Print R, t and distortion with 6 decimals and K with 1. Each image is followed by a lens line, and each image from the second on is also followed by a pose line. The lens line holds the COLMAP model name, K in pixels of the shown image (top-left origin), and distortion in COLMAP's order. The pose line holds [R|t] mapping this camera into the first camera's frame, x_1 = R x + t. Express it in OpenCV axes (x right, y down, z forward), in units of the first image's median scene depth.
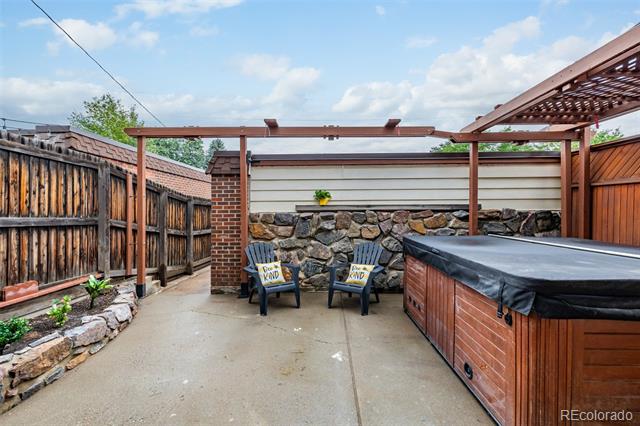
lens RADIAL K [[274.9, 0, 316.4], [0, 274.9, 213.3], [0, 0, 1]] dist [-0.001038, -0.000394]
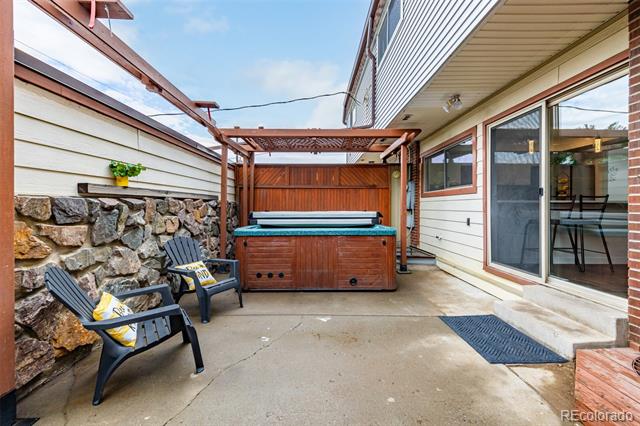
lens RADIAL K [[274.9, 0, 317.5], [0, 274.9, 207.5], [0, 0, 1]] dist [-0.001038, -0.000394]
pose [[-0.044800, -0.004141, 0.998987, -0.619415], [0.010776, 0.999931, 0.004629, 0.018372], [-0.998938, 0.010972, -0.044752, 0.605661]]
